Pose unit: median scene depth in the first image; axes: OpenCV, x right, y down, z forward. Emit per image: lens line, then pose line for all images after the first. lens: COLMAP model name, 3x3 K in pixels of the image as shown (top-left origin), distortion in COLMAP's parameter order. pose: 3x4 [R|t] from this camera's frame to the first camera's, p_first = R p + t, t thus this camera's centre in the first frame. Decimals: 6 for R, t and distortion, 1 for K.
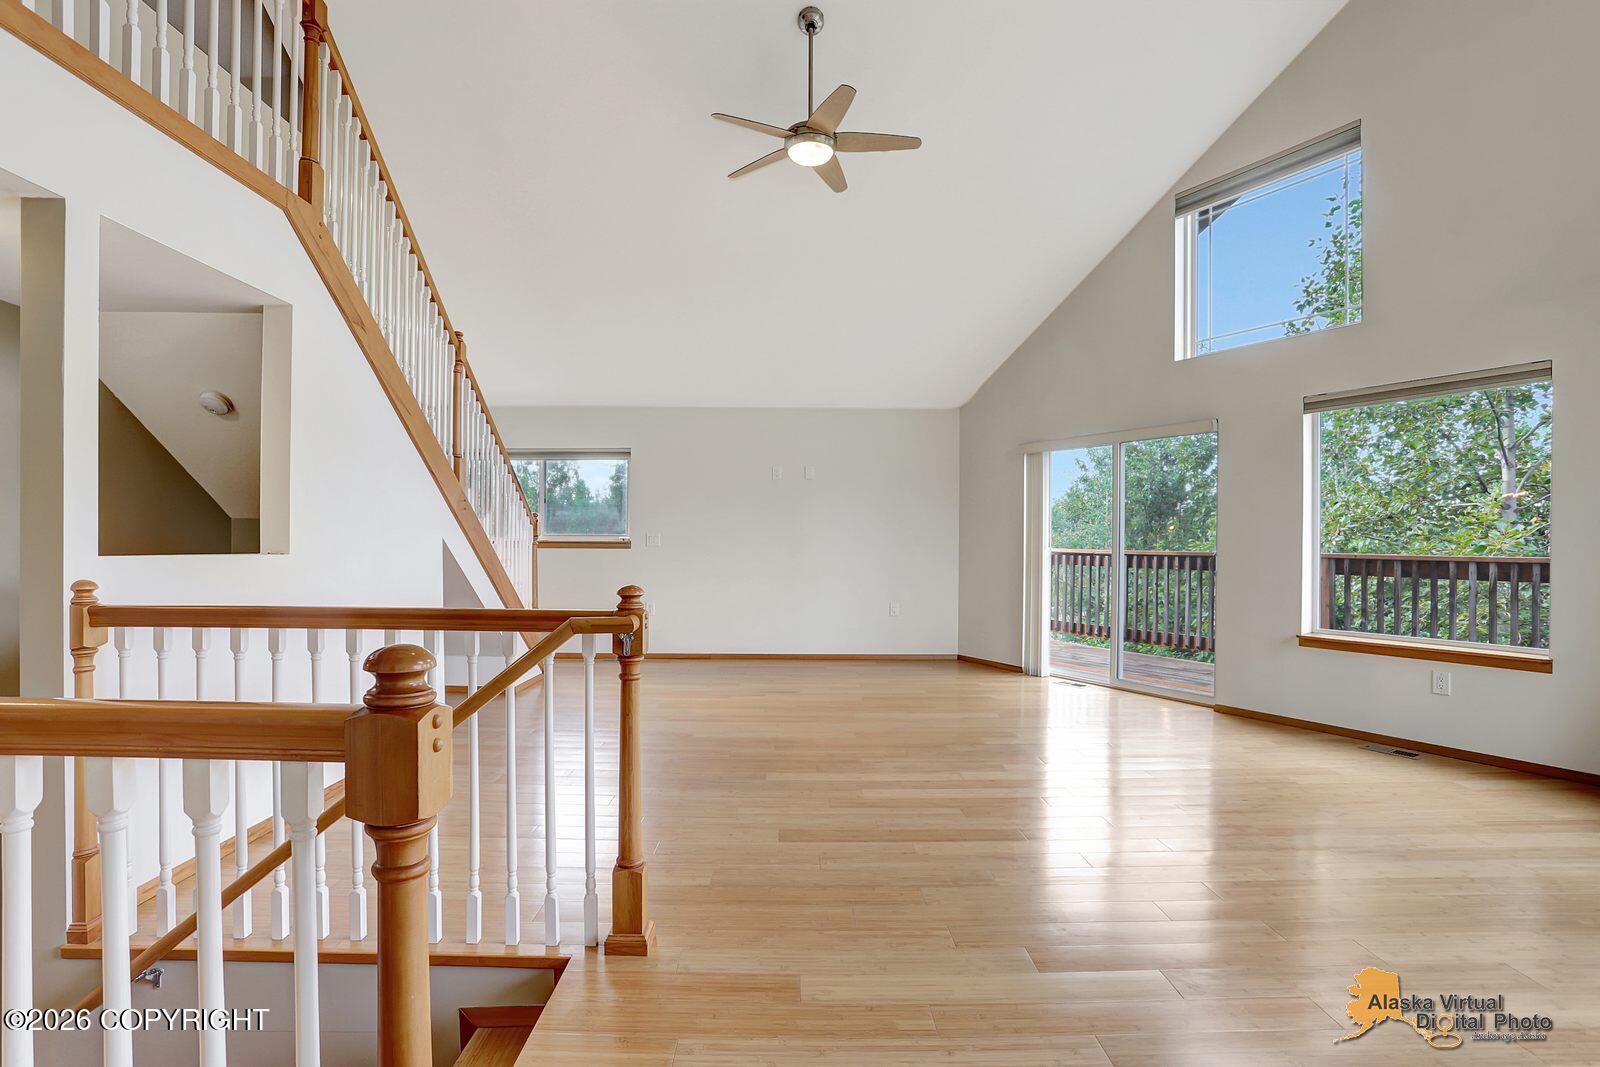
lens RADIAL K [[782.8, 0, 800.0], [0, 782.8, 533.5], [0, 0, 1]] dist [-0.076009, 0.030023]
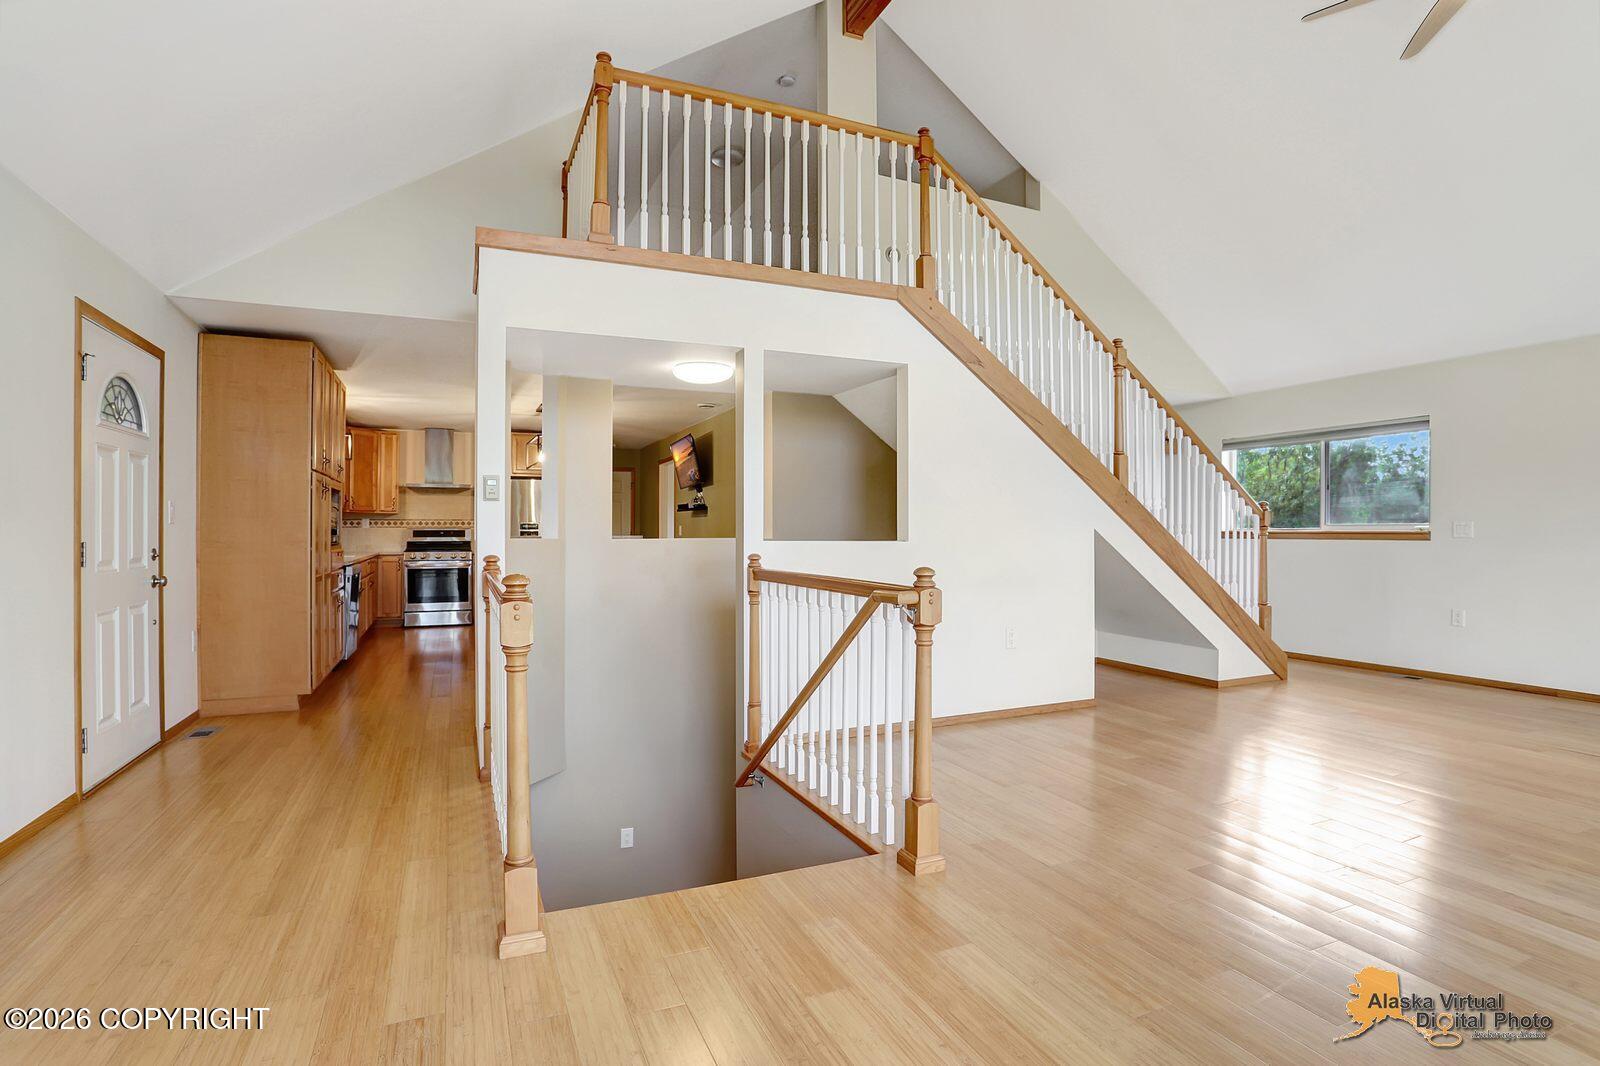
lens RADIAL K [[782.8, 0, 800.0], [0, 782.8, 533.0], [0, 0, 1]] dist [-0.076009, 0.030023]
pose [[0.393709, -0.003344, -0.919229, 0.629744], [0.011499, 0.999933, 0.001287, 0.008254], [0.919163, -0.011077, 0.393721, 0.272605]]
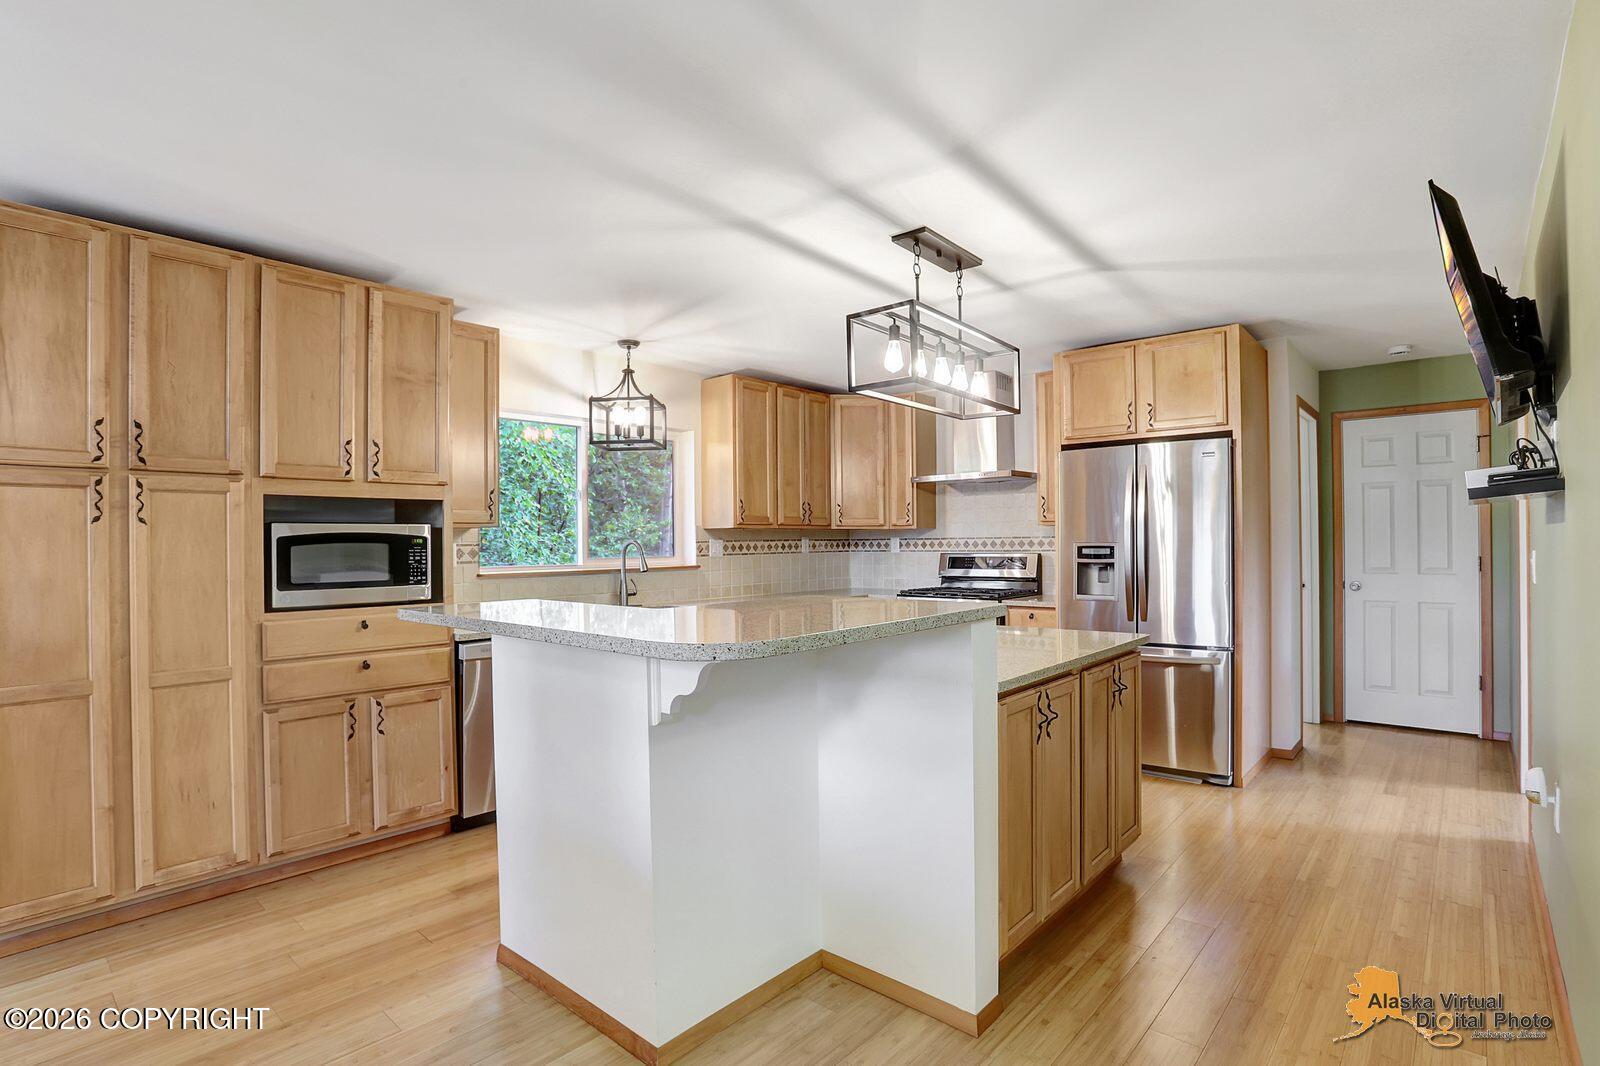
lens RADIAL K [[782.8, 0, 800.0], [0, 782.8, 533.0], [0, 0, 1]] dist [-0.076009, 0.030023]
pose [[-0.671499, -0.006323, -0.740978, -1.423386], [0.015573, 0.999622, -0.022643, -0.040267], [0.740841, -0.026745, -0.671147, 1.108782]]
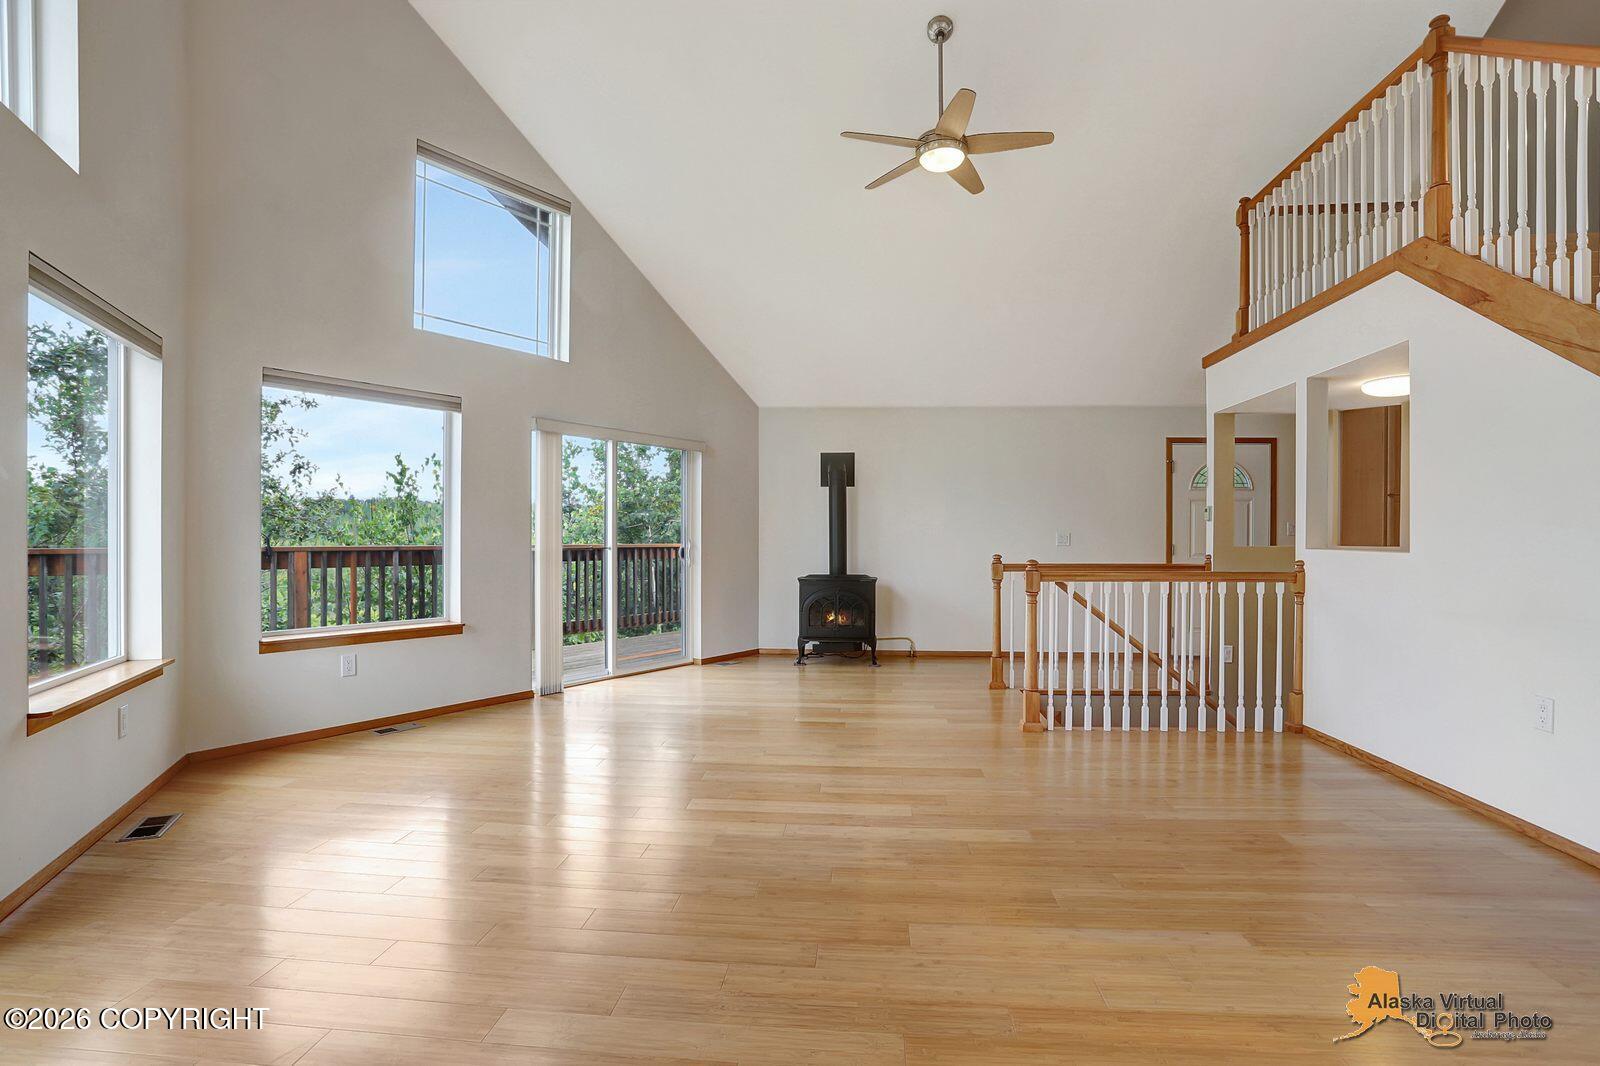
lens RADIAL K [[782.8, 0, 800.0], [0, 782.8, 533.0], [0, 0, 1]] dist [-0.076009, 0.030023]
pose [[-0.994643, -0.008913, 0.102988, 0.152687], [-0.010714, 0.999799, -0.016945, 0.029227], [-0.102816, -0.017957, -0.994538, 2.448949]]
